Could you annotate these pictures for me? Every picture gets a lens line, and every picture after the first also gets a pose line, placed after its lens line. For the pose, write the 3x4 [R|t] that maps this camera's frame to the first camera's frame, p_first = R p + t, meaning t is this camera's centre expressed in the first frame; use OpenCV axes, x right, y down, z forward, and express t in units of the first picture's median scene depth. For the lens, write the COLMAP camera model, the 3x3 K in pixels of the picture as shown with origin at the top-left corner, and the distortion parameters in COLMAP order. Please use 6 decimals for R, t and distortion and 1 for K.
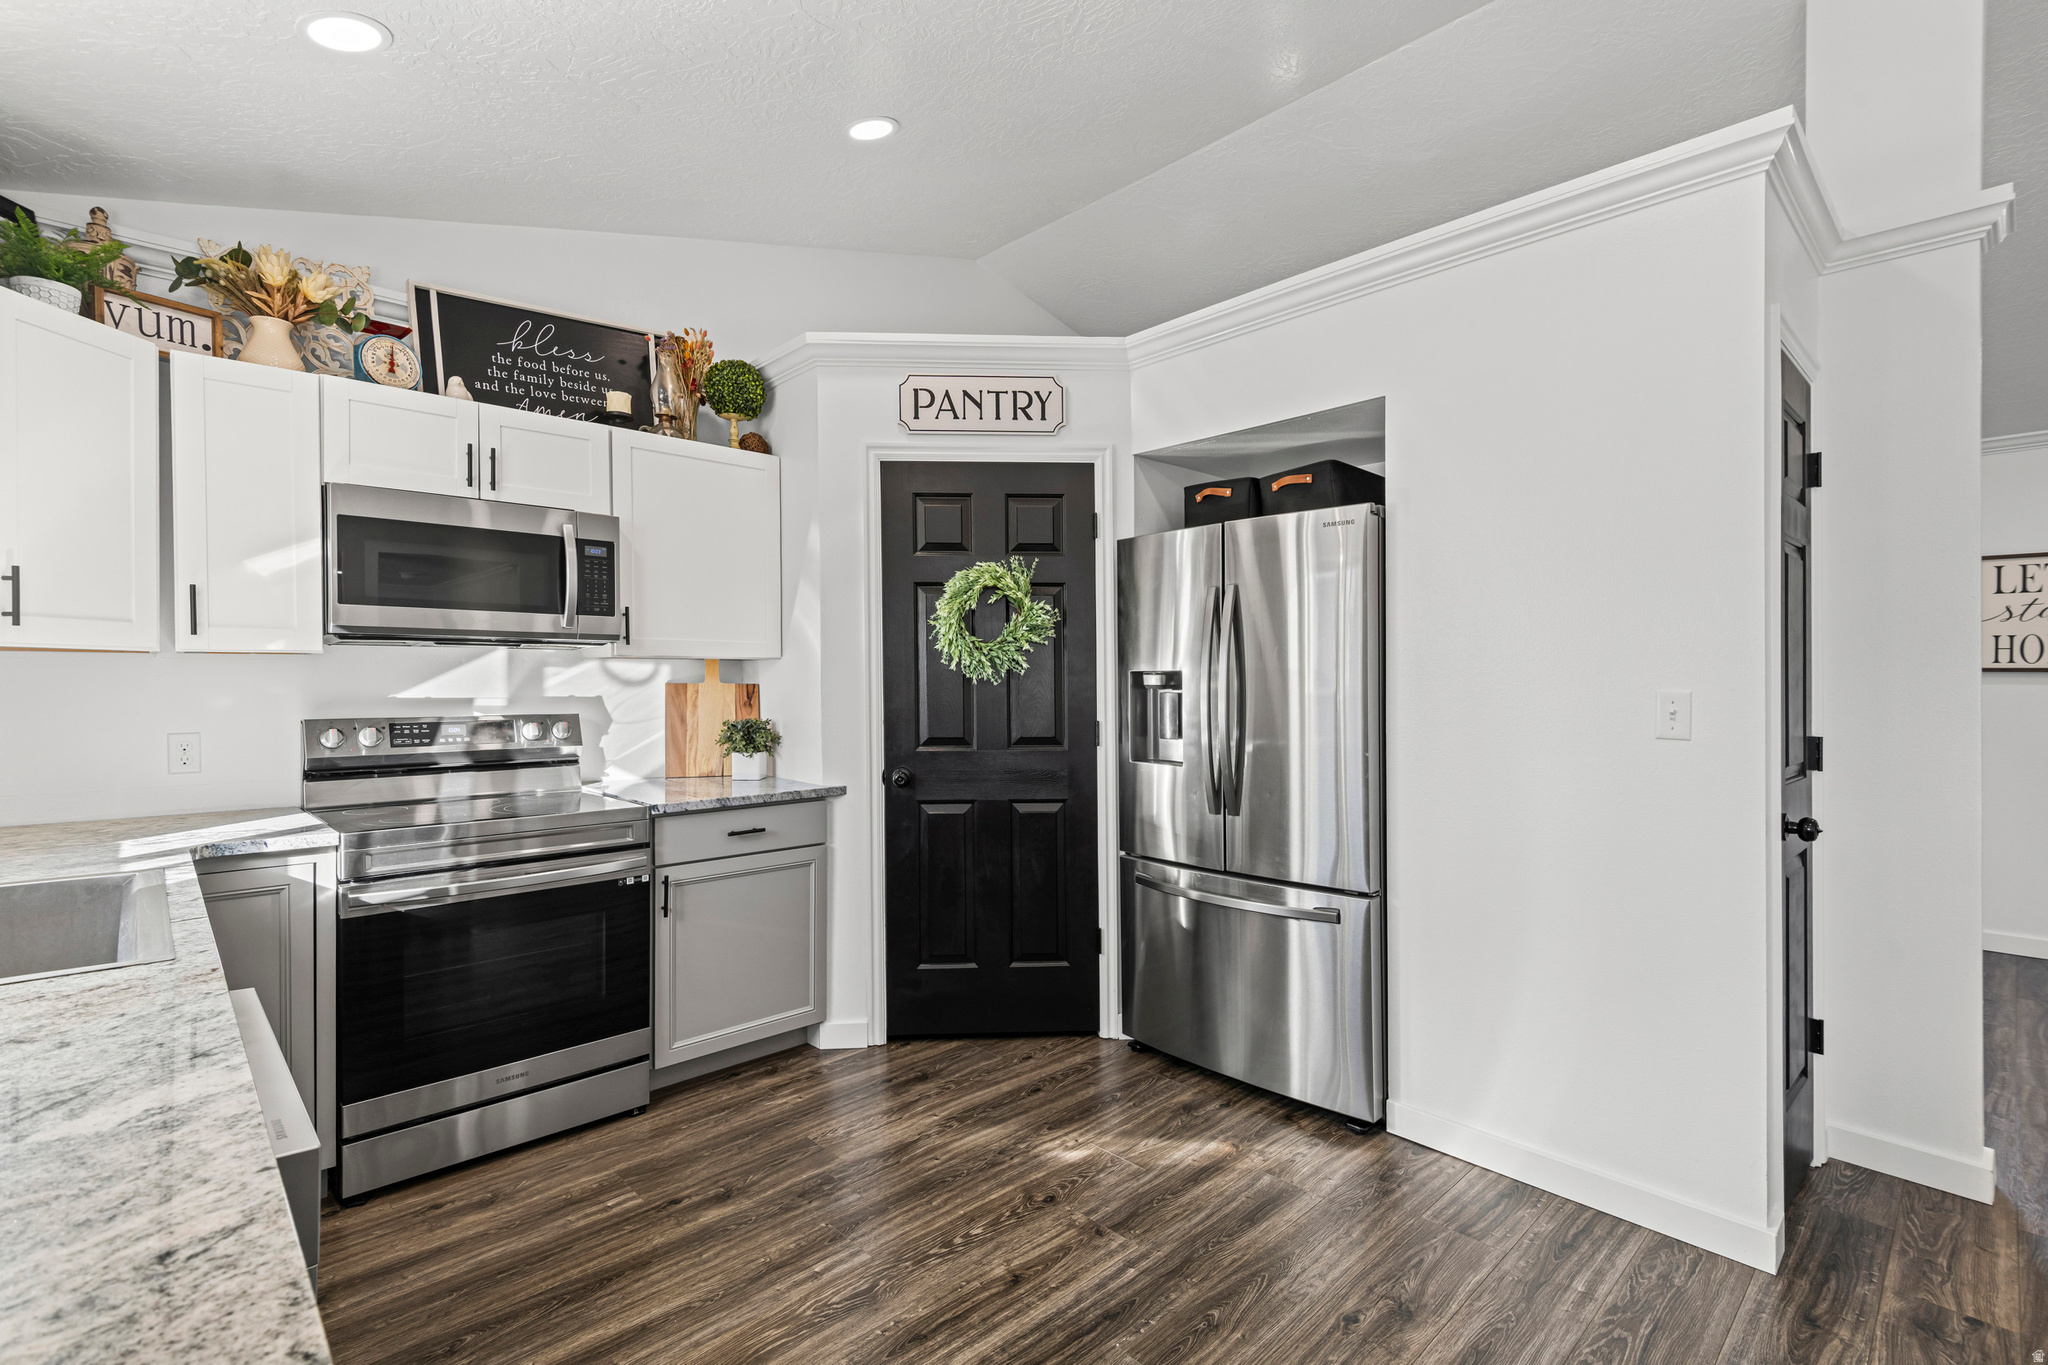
lens RADIAL K [[919.7, 0, 1010.5], [0, 919.7, 685.6], [0, 0, 1]] dist [-0.000293, 0.000113]
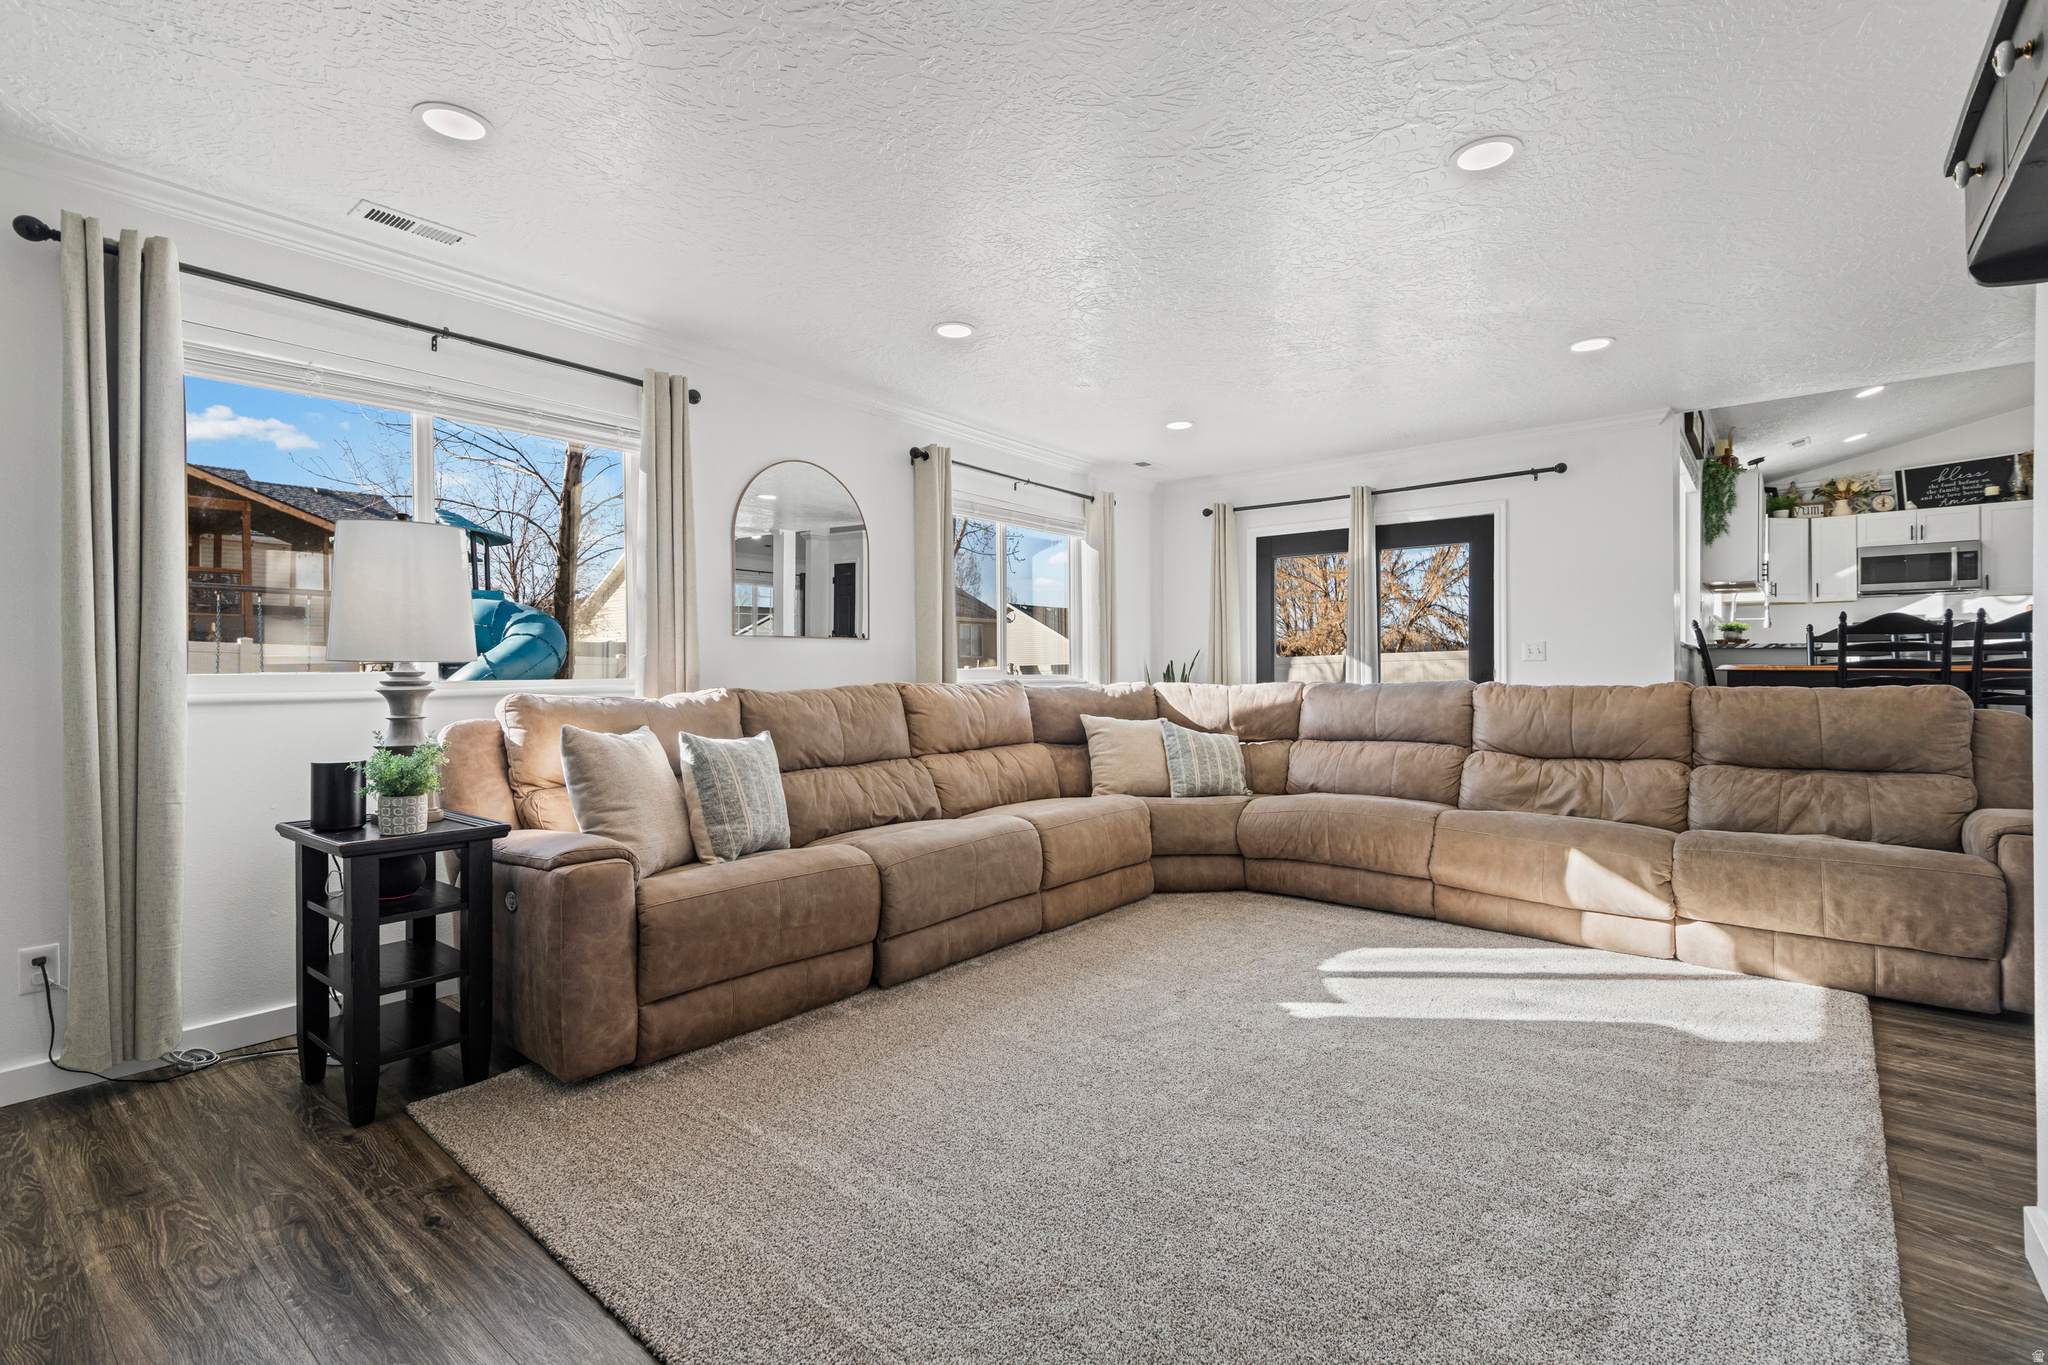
lens RADIAL K [[919.7, 0, 1010.5], [0, 919.7, 685.6], [0, 0, 1]] dist [-0.000293, 0.000113]
pose [[0.120758, 0.005604, -0.992666, 2.048804], [-0.003202, 0.999981, 0.005255, 0.248323], [0.992677, 0.002544, 0.120774, -2.282771]]
